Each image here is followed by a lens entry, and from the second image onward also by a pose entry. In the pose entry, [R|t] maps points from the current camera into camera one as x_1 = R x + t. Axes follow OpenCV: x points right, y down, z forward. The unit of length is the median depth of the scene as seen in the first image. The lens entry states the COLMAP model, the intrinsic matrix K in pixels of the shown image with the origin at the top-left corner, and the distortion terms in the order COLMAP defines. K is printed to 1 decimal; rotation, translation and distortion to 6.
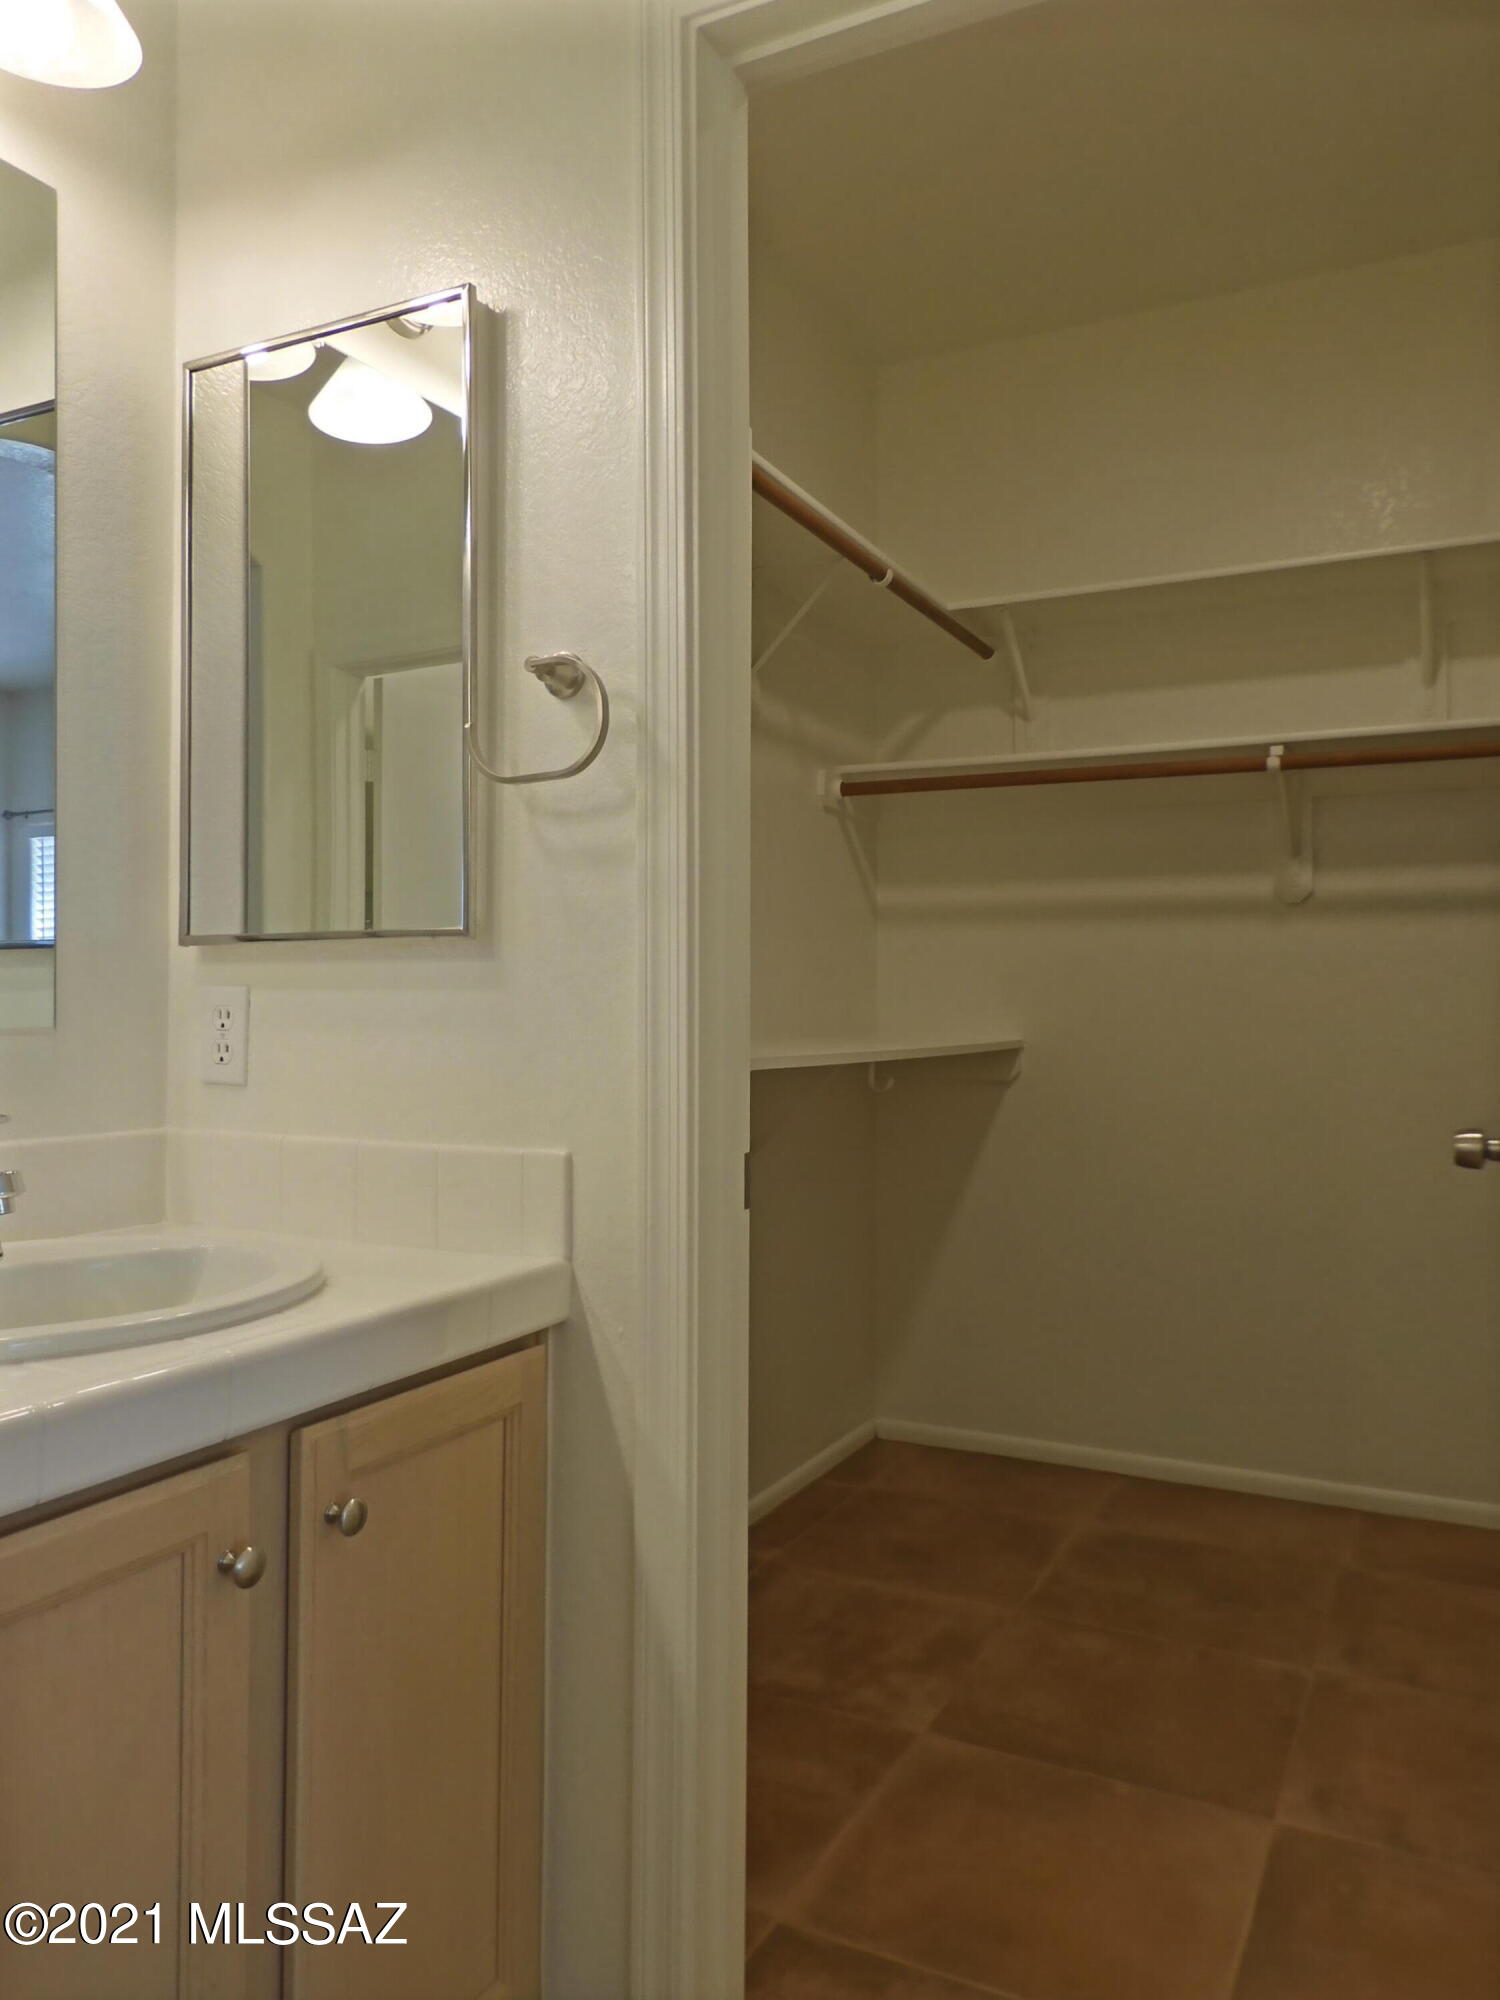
lens RADIAL K [[1437.6, 0, 750.0], [0, 1437.6, 1000.0], [0, 0, 1]] dist [0.002053, 0.003040]
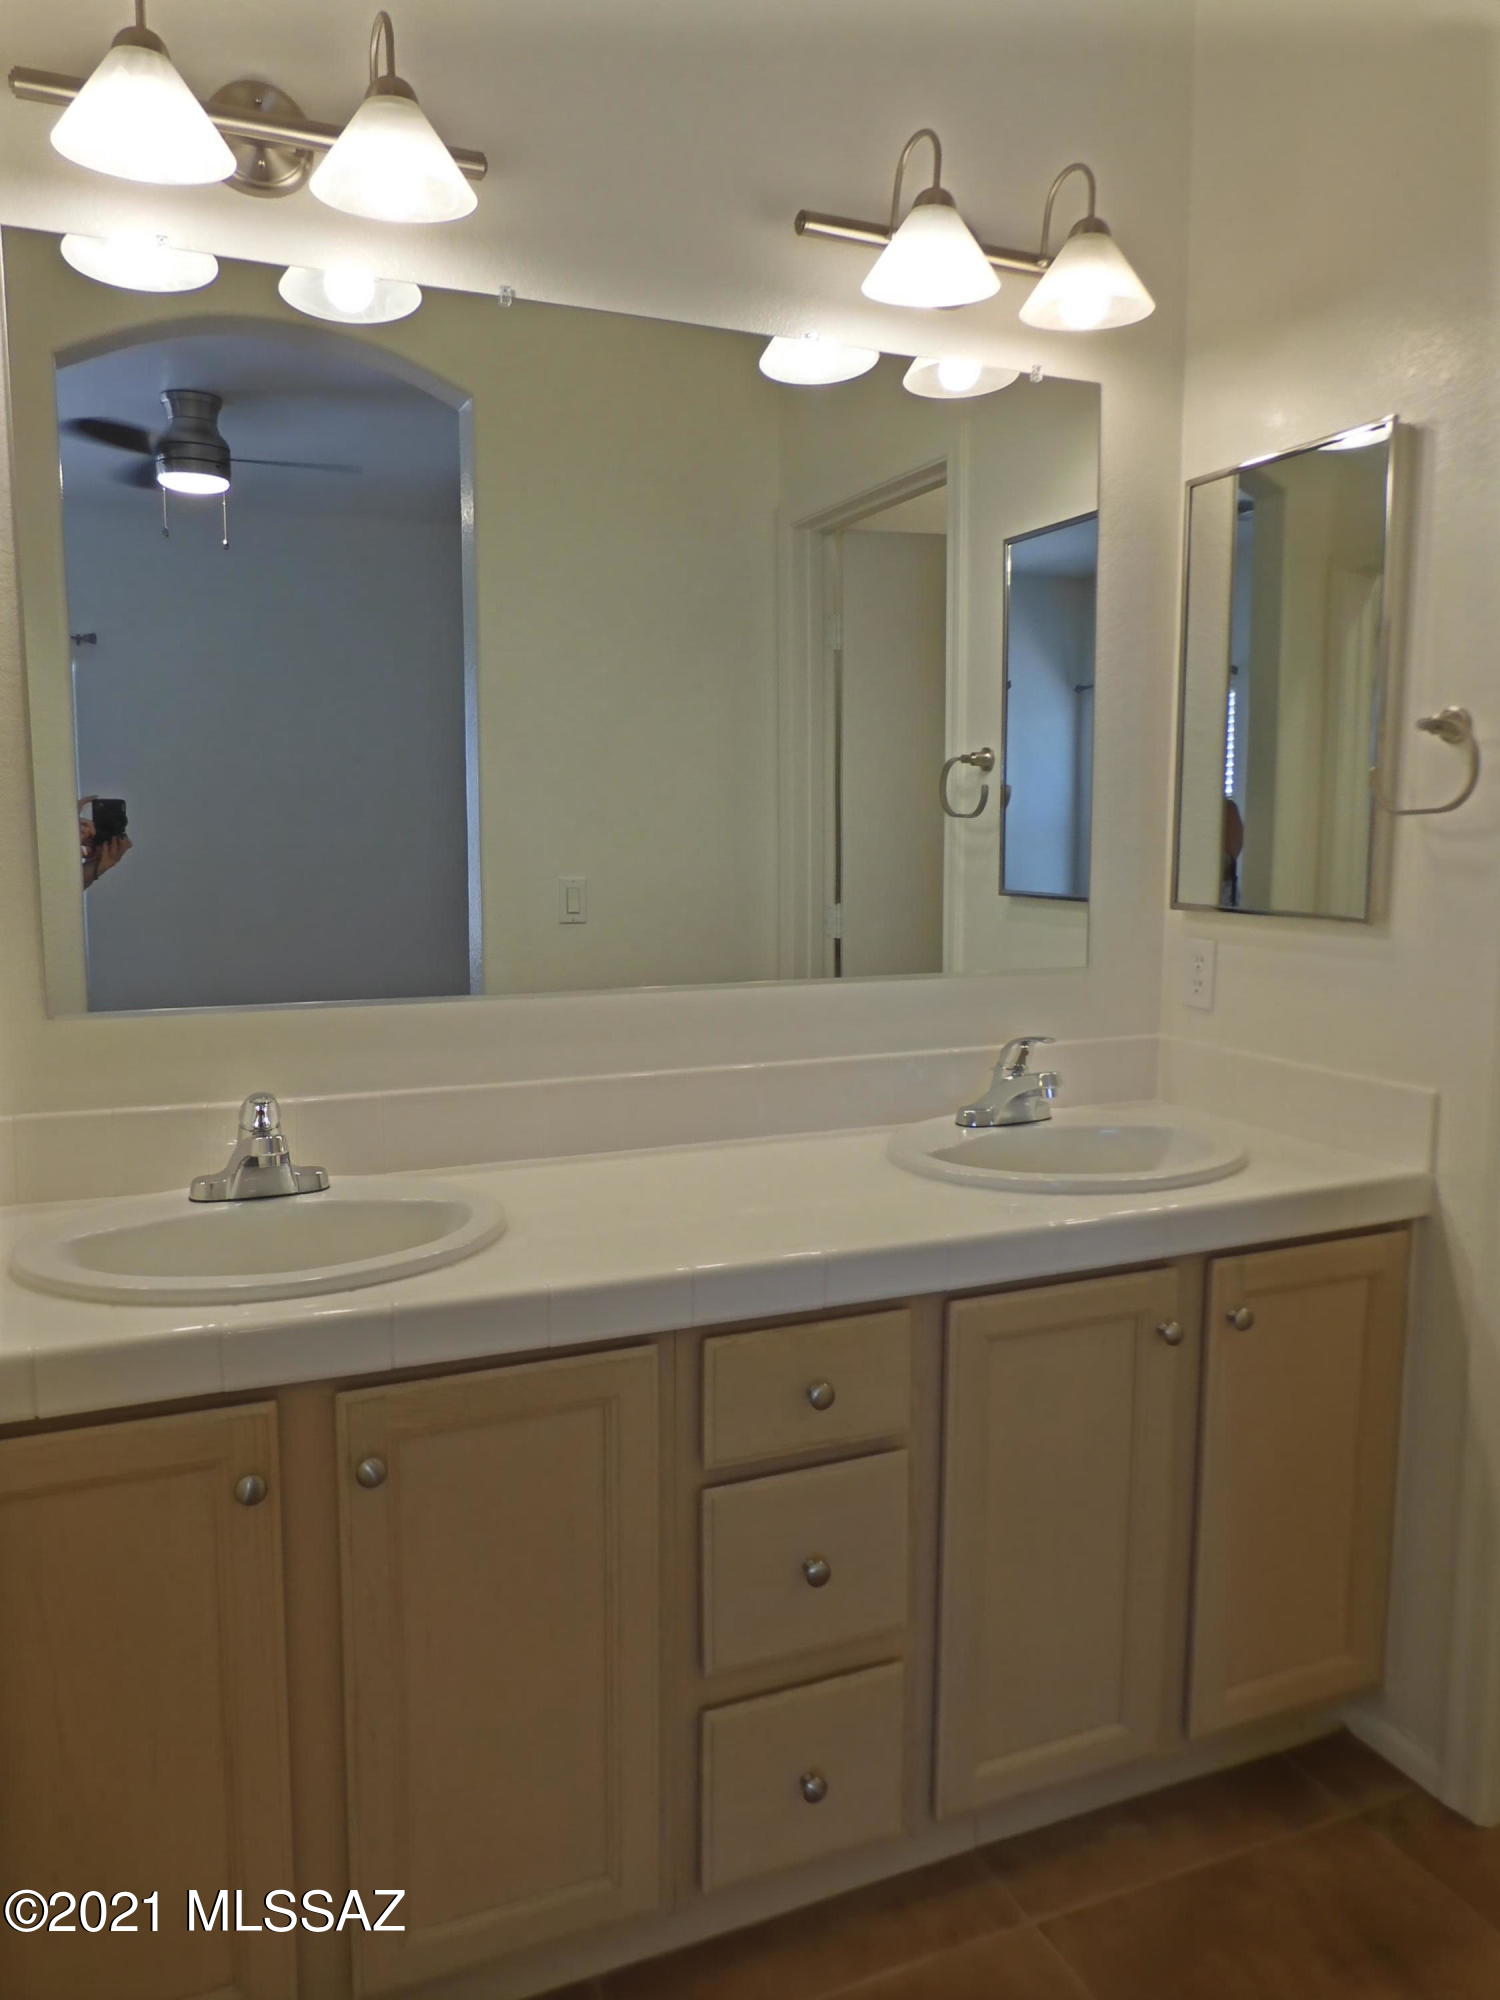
lens RADIAL K [[1417.3, 0, 750.0], [0, 1417.3, 1000.0], [0, 0, 1]] dist [0.001678, -0.000834]
pose [[0.759254, 0.076656, -0.646264, 0.233245], [0.011382, 0.991323, 0.130957, -0.159285], [0.650695, -0.106785, 0.751793, -0.388561]]
